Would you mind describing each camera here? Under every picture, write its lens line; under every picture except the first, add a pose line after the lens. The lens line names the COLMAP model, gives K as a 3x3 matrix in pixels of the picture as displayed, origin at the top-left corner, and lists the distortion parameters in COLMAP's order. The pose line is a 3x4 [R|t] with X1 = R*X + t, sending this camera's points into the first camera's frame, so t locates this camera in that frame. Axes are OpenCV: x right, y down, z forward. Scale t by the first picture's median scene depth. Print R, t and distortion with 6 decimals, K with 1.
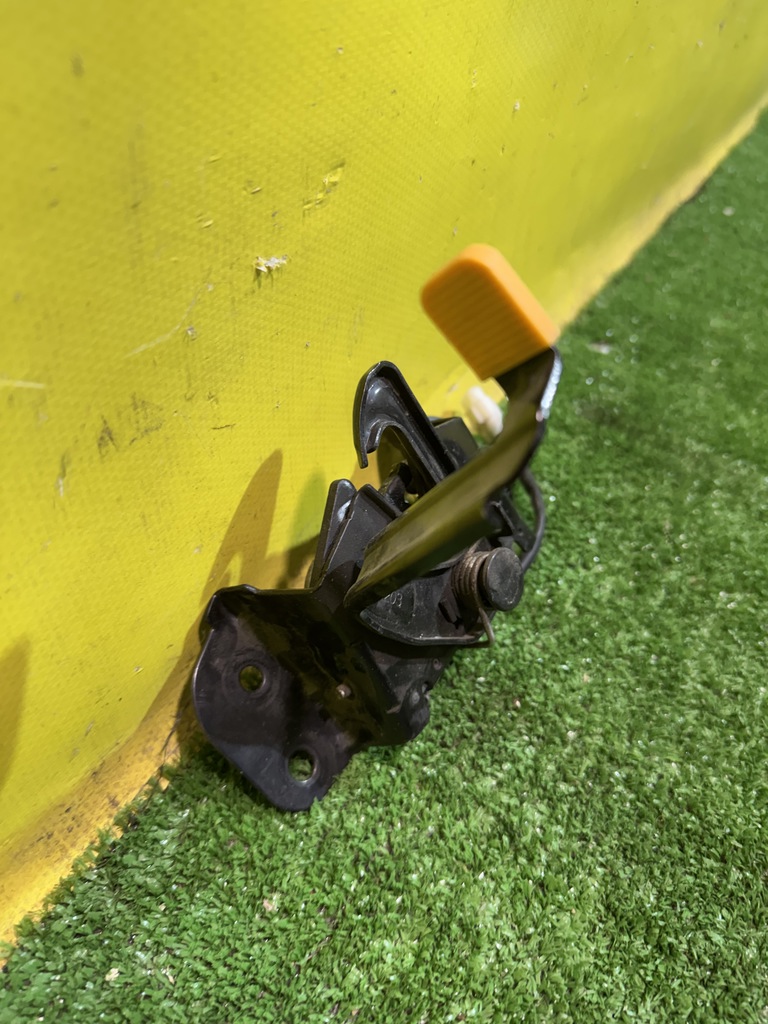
lens RADIAL K [[732.5, 0, 367.7], [0, 732.5, 517.8], [0, 0, 1]] dist [-0.008563, -0.011328]
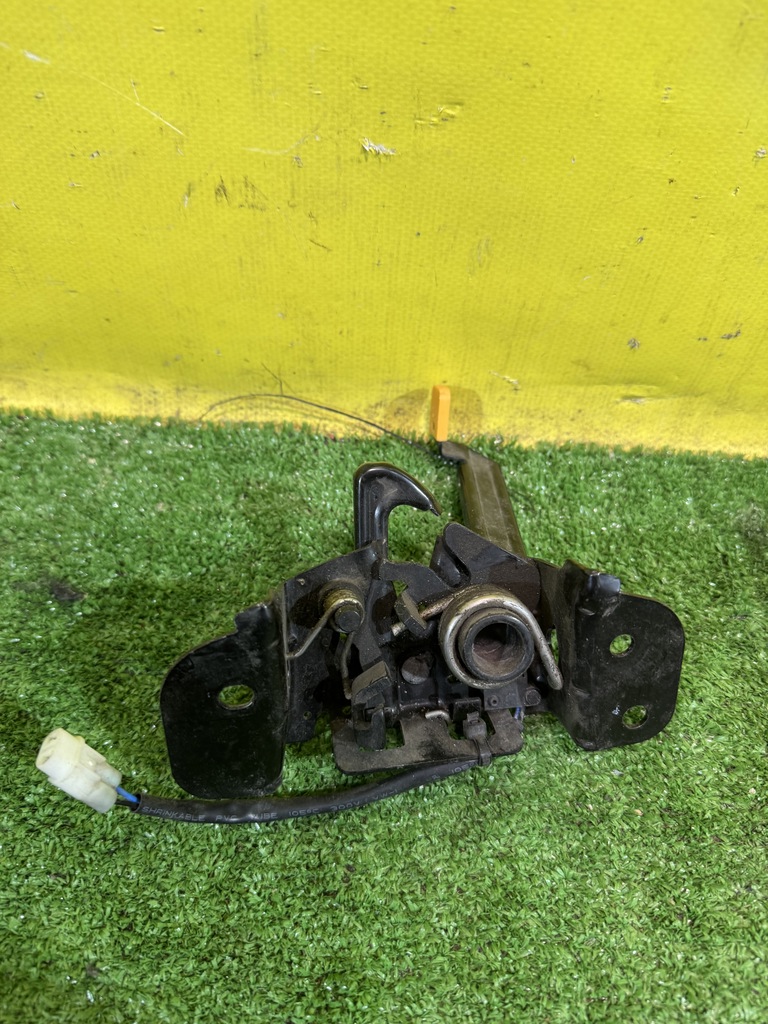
lens RADIAL K [[732.5, 0, 377.9], [0, 732.5, 515.3], [0, 0, 1]] dist [-0.008563, -0.011328]
pose [[0.510082, 0.668012, -0.541827, 0.976849], [-0.621169, 0.721825, 0.305153, -0.243723], [0.594949, 0.180913, 0.783138, 0.043011]]
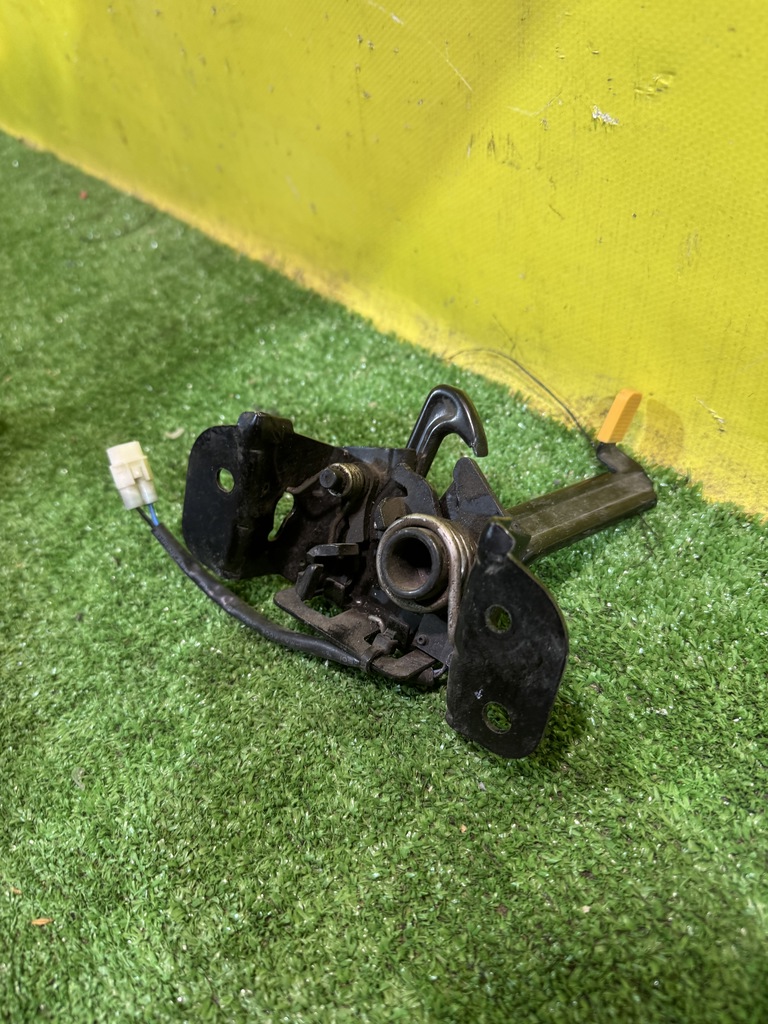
lens RADIAL K [[732.5, 0, 376.2], [0, 732.5, 513.7], [0, 0, 1]] dist [-0.008563, -0.011328]
pose [[-0.300914, 0.663370, -0.685121, 1.337046], [-0.590383, 0.434611, 0.680118, -0.645243], [0.748931, 0.609141, 0.260862, 0.697878]]
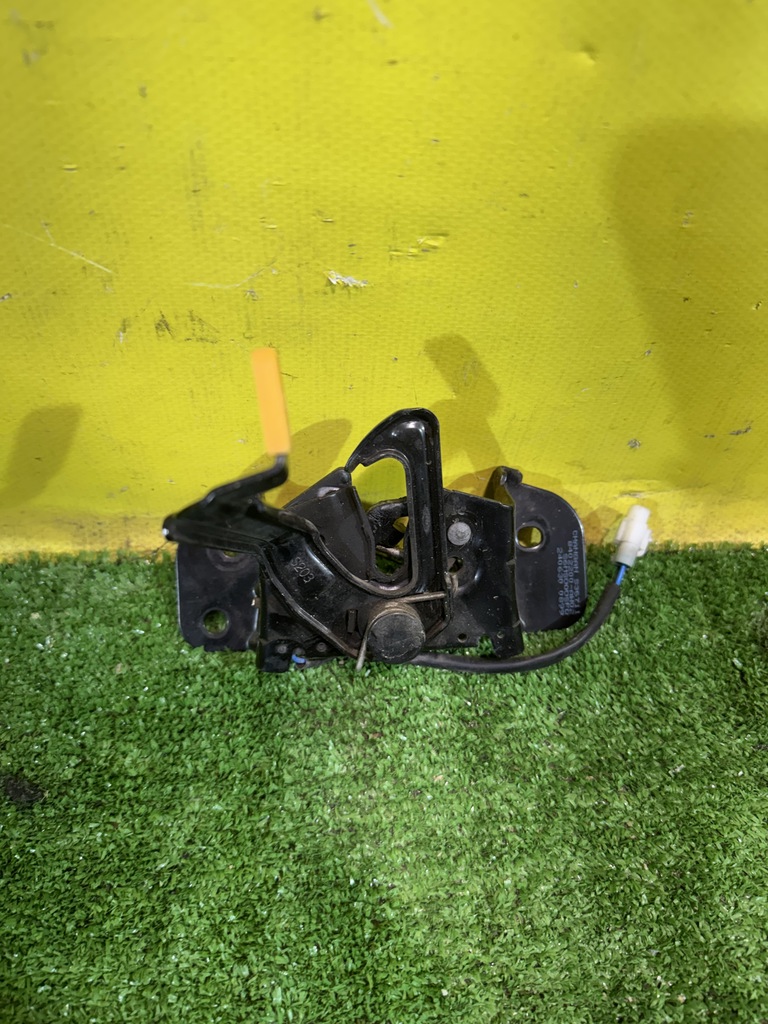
lens RADIAL K [[732.5, 0, 374.4], [0, 732.5, 511.3], [0, 0, 1]] dist [-0.008563, -0.011328]
pose [[0.586421, 0.657149, -0.473567, 0.623868], [-0.587762, 0.747510, 0.309459, -0.416483], [0.557357, 0.096871, 0.824603, 0.091120]]
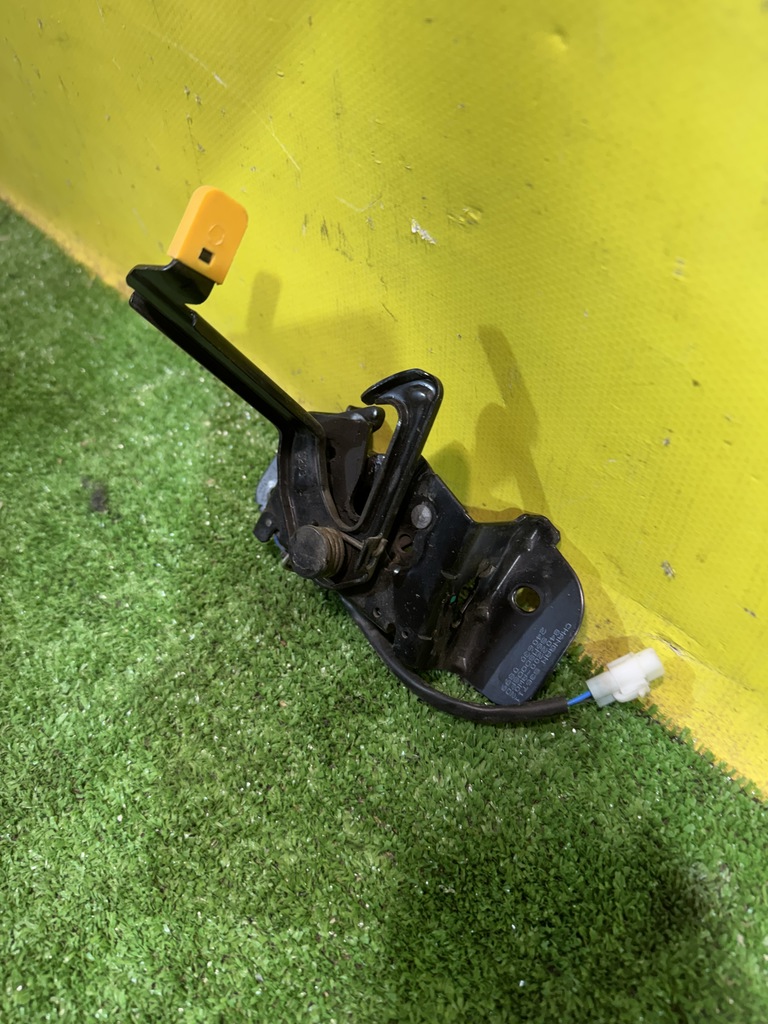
lens RADIAL K [[732.5, 0, 377.7], [0, 732.5, 507.4], [0, 0, 1]] dist [-0.008563, -0.011328]
pose [[-0.248928, 0.702073, -0.667180, 0.987340], [-0.656179, 0.384419, 0.649347, -0.859378], [0.712365, 0.599430, 0.364993, 0.690813]]
